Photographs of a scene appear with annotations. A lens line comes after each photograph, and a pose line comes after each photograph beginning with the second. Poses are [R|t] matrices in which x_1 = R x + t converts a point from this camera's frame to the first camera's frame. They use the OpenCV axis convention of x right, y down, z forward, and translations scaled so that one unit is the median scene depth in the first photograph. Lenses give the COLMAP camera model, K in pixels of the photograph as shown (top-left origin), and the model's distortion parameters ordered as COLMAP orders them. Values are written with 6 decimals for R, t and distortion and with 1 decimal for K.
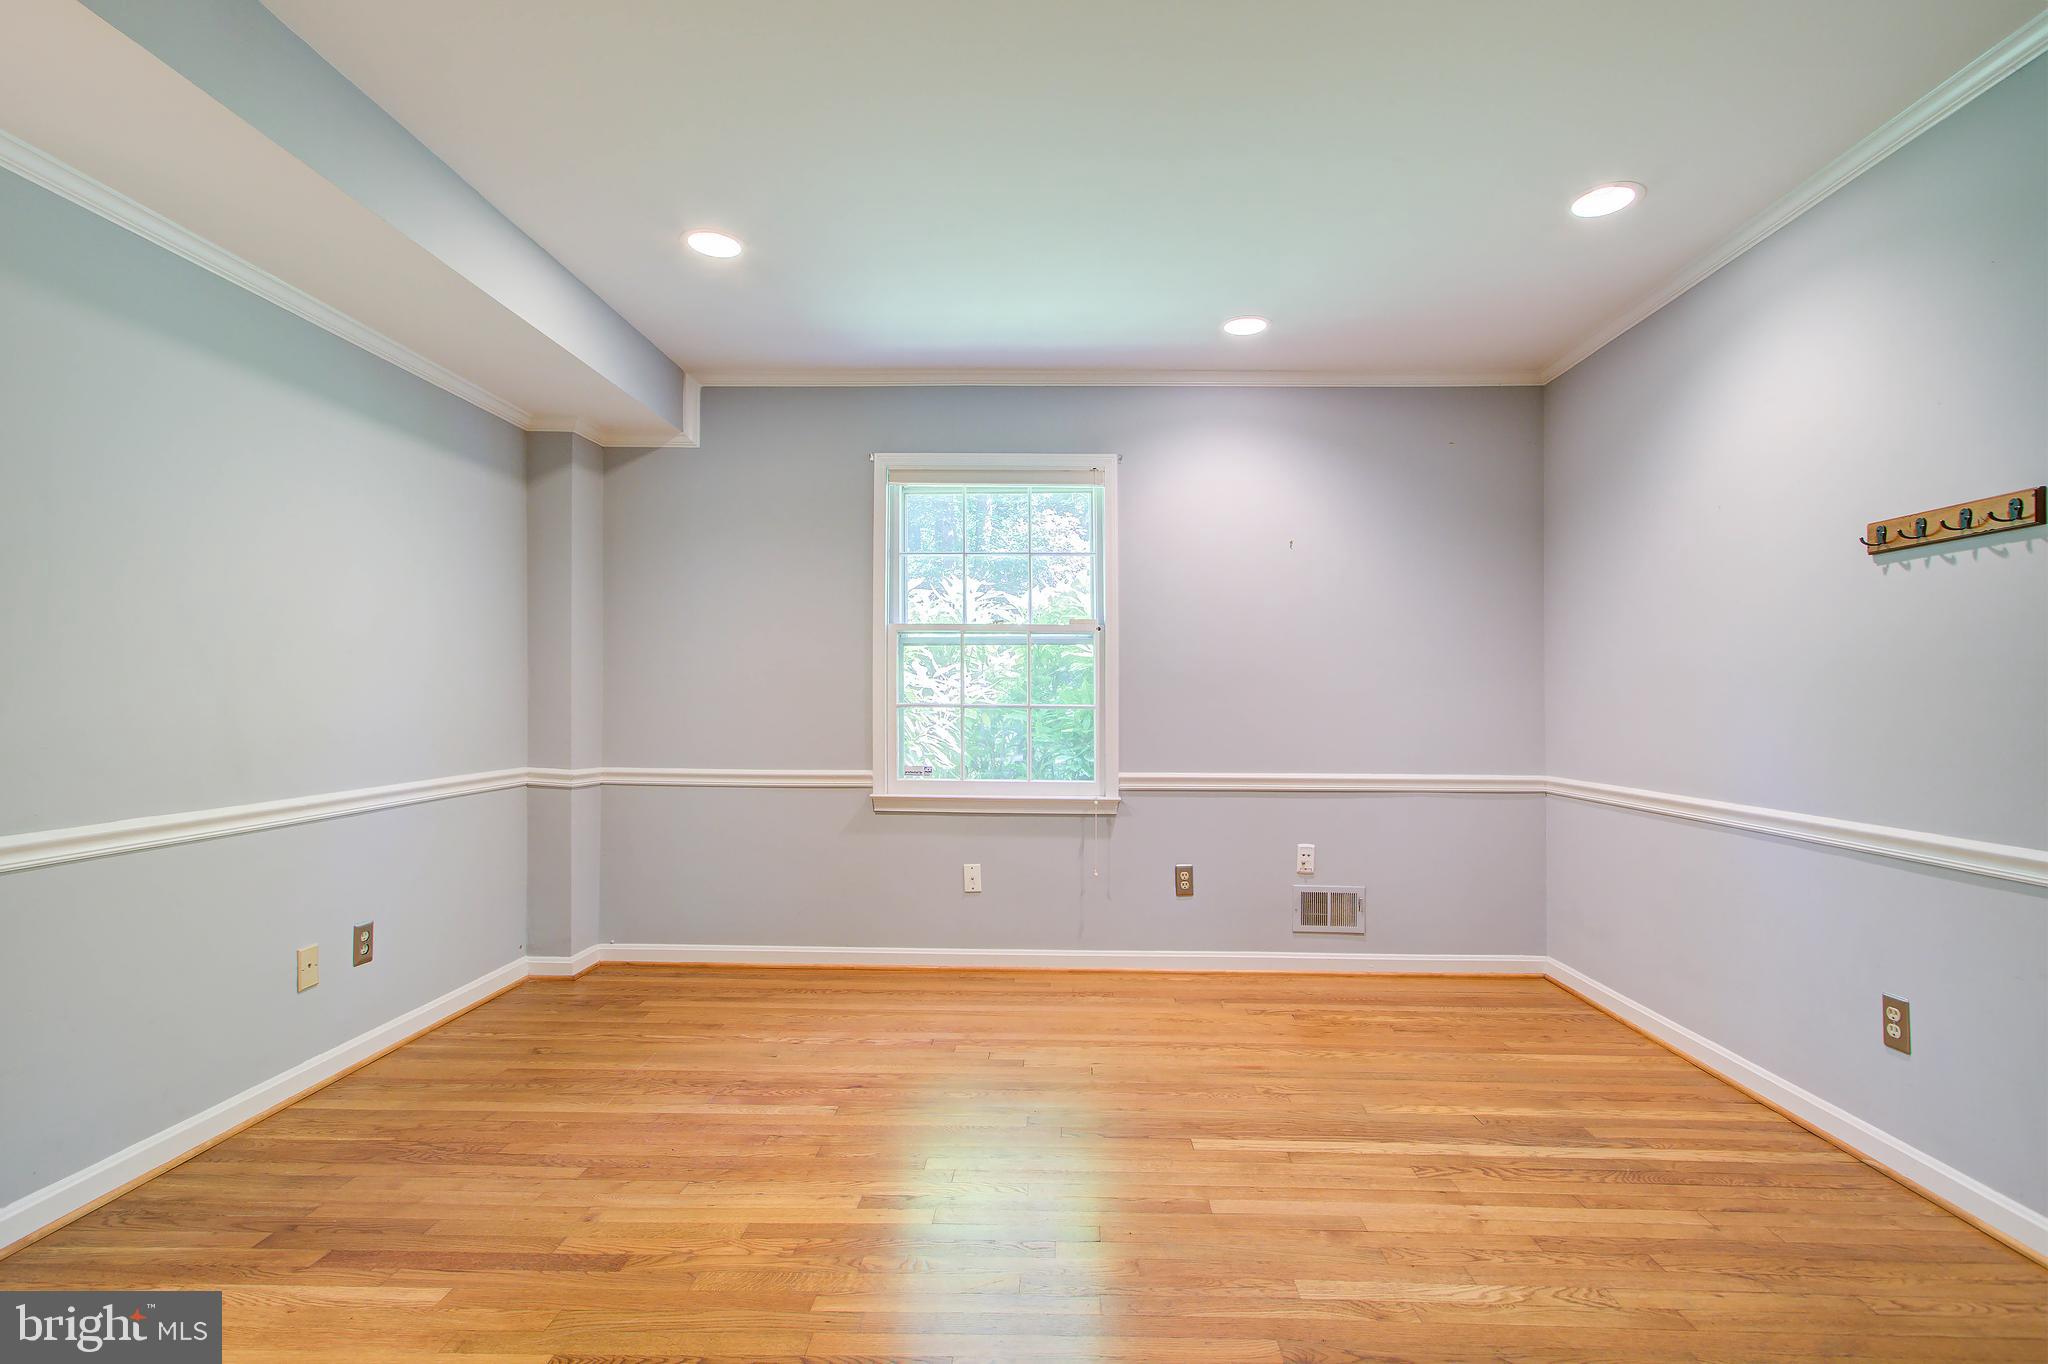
lens RADIAL K [[919.8, 0, 1038.6], [0, 919.8, 684.9], [0, 0, 1]] dist [-0.001505, -0.000376]
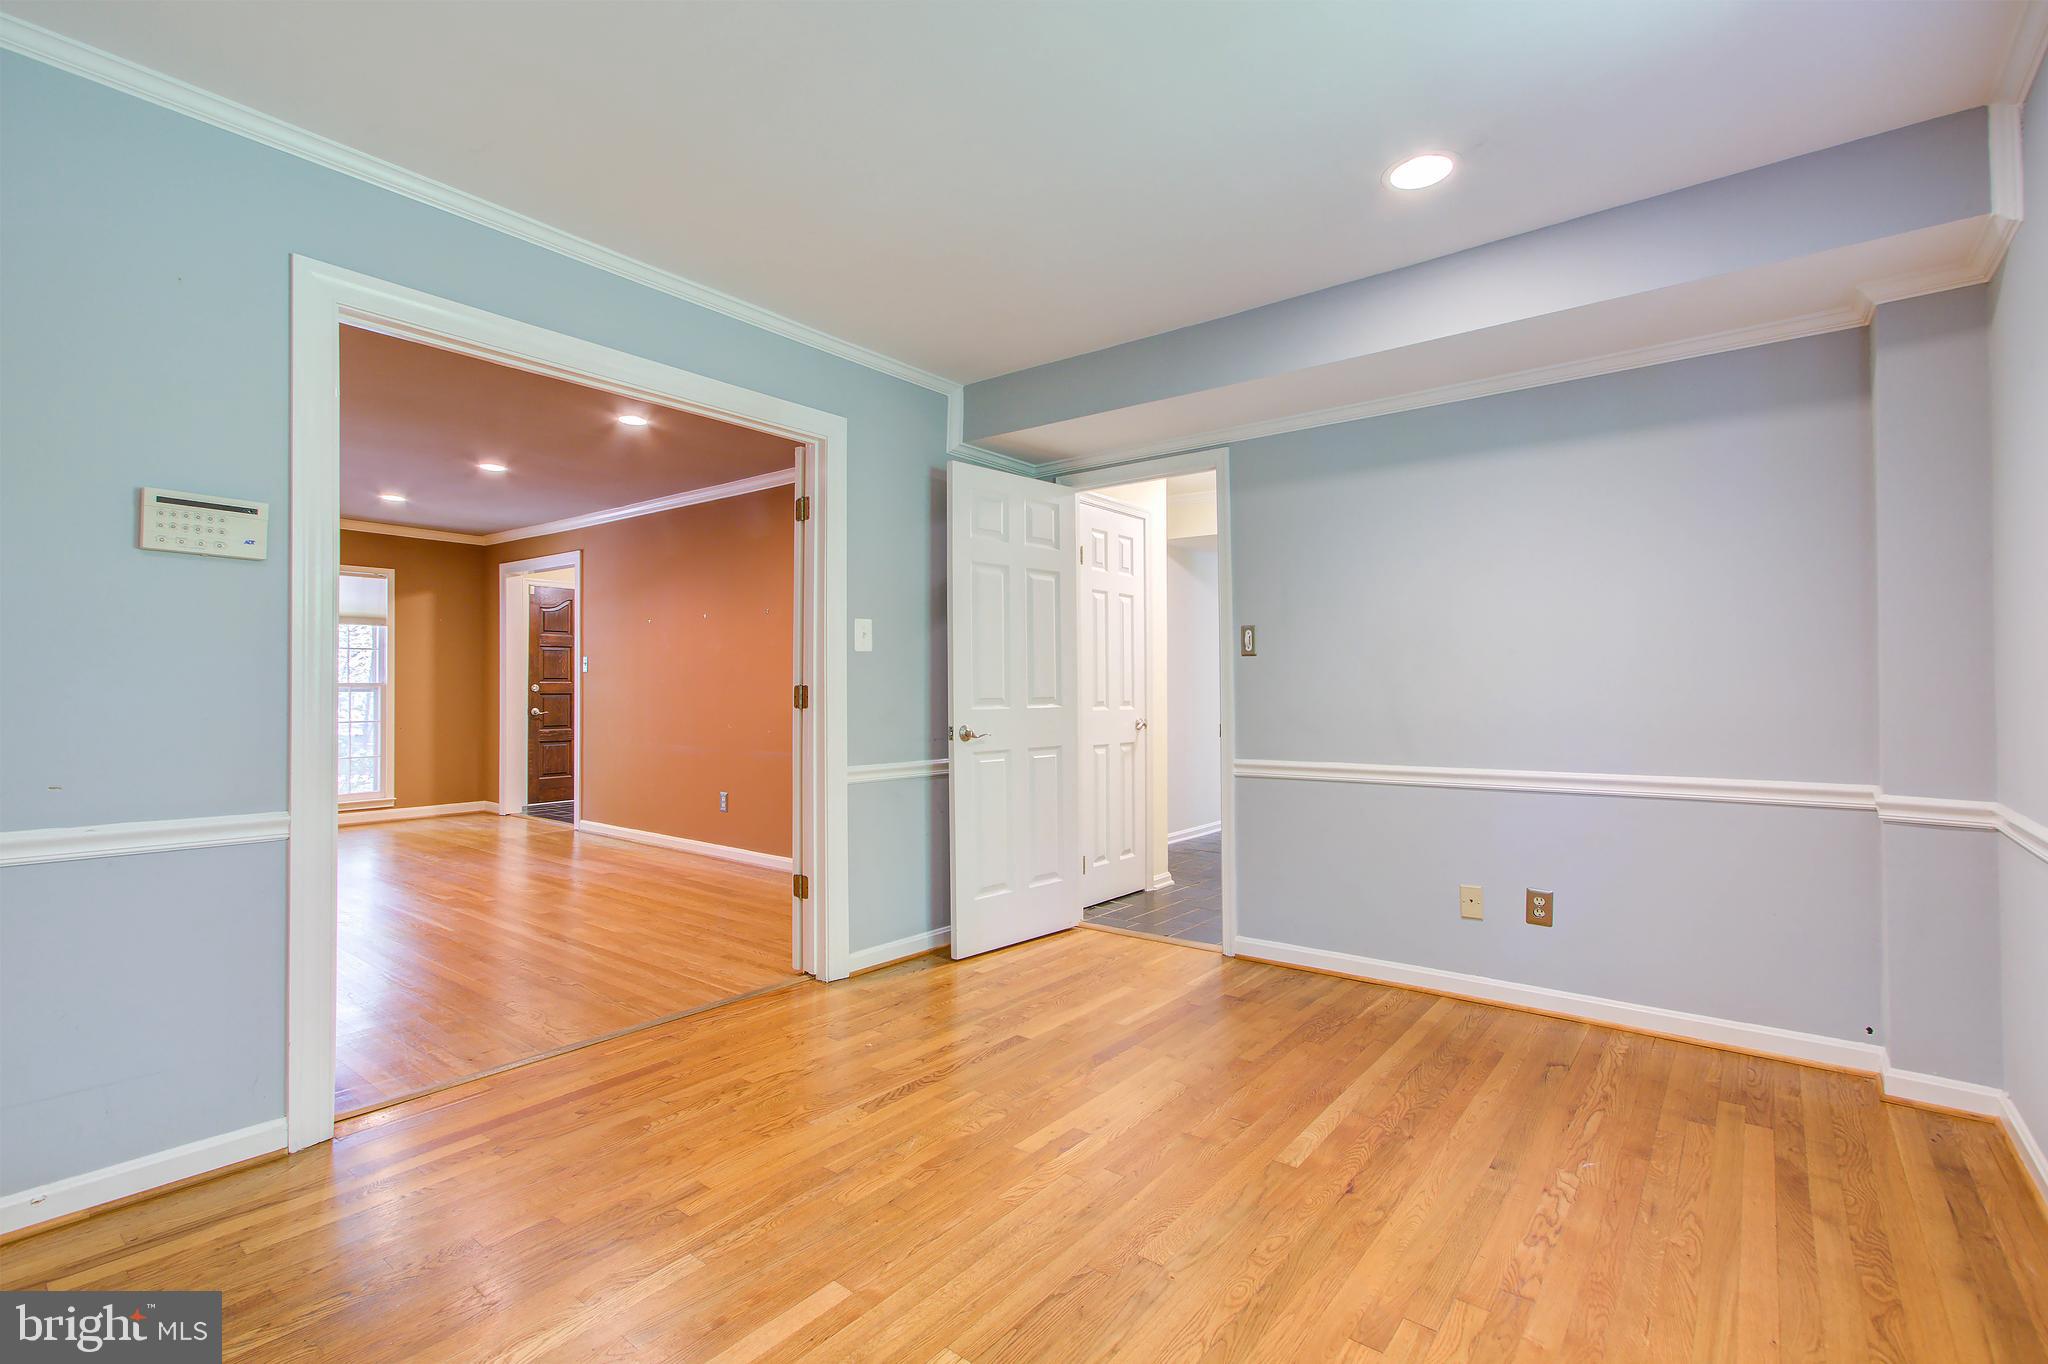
lens RADIAL K [[919.8, 0, 1041.0], [0, 919.8, 682.2], [0, 0, 1]] dist [-0.001505, -0.000376]
pose [[-0.581954, -0.014824, -0.813086, 0.553562], [0.008606, 0.999666, -0.024385, 0.027112], [0.813176, -0.021188, -0.581632, 1.180054]]
